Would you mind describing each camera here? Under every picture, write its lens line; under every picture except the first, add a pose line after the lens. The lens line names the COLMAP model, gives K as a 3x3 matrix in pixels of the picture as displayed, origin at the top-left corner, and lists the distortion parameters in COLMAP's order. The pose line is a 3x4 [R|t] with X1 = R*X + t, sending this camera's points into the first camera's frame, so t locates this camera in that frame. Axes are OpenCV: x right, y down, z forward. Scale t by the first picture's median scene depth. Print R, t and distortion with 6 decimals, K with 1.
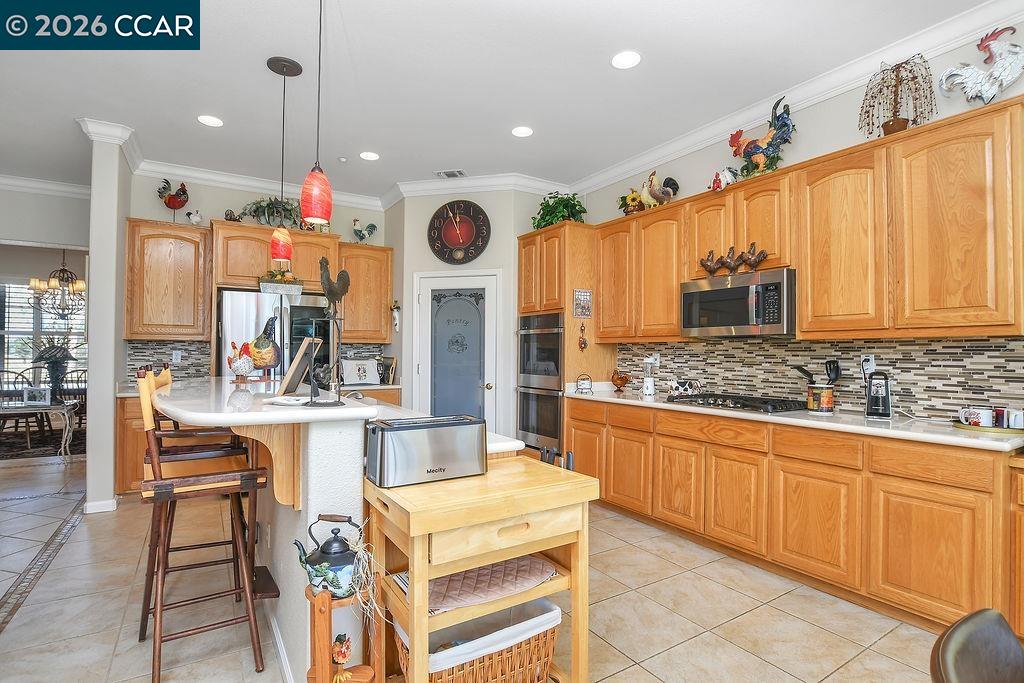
lens RADIAL K [[471.5, 0, 505.6], [0, 471.5, 343.7], [0, 0, 1]] dist [-0.030465, 0.001159]
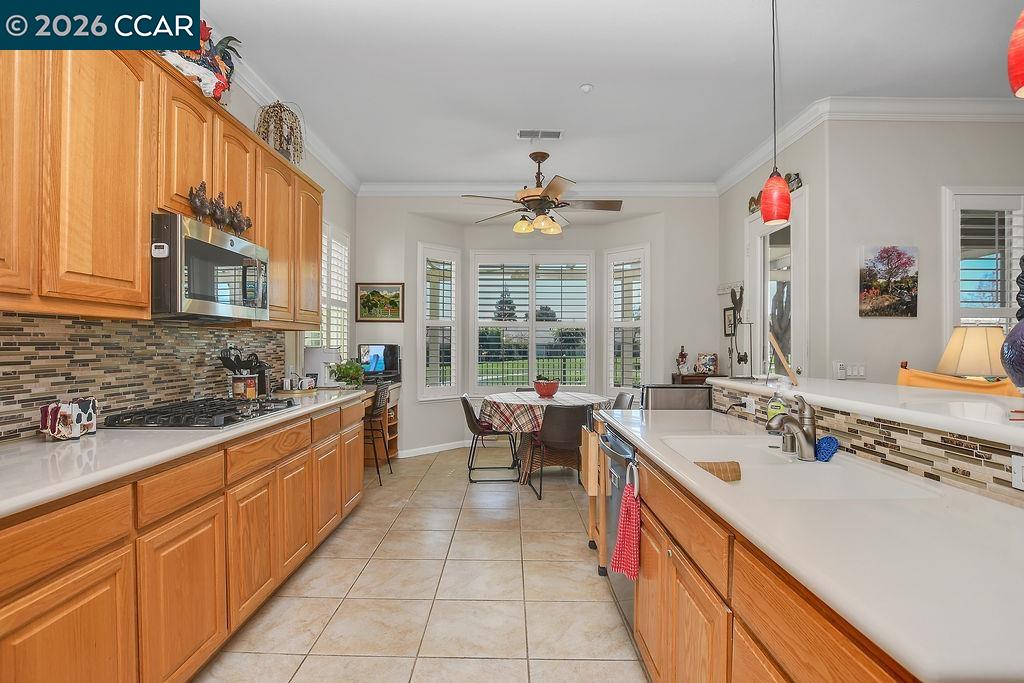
lens RADIAL K [[506.3, 0, 509.9], [0, 506.3, 337.2], [0, 0, 1]] dist [-0.000058, -0.000828]
pose [[-0.838642, -0.001371, 0.544681, -0.230915], [-0.020413, 0.999373, -0.028914, 0.018818], [-0.544301, -0.035367, -0.838144, 1.037752]]
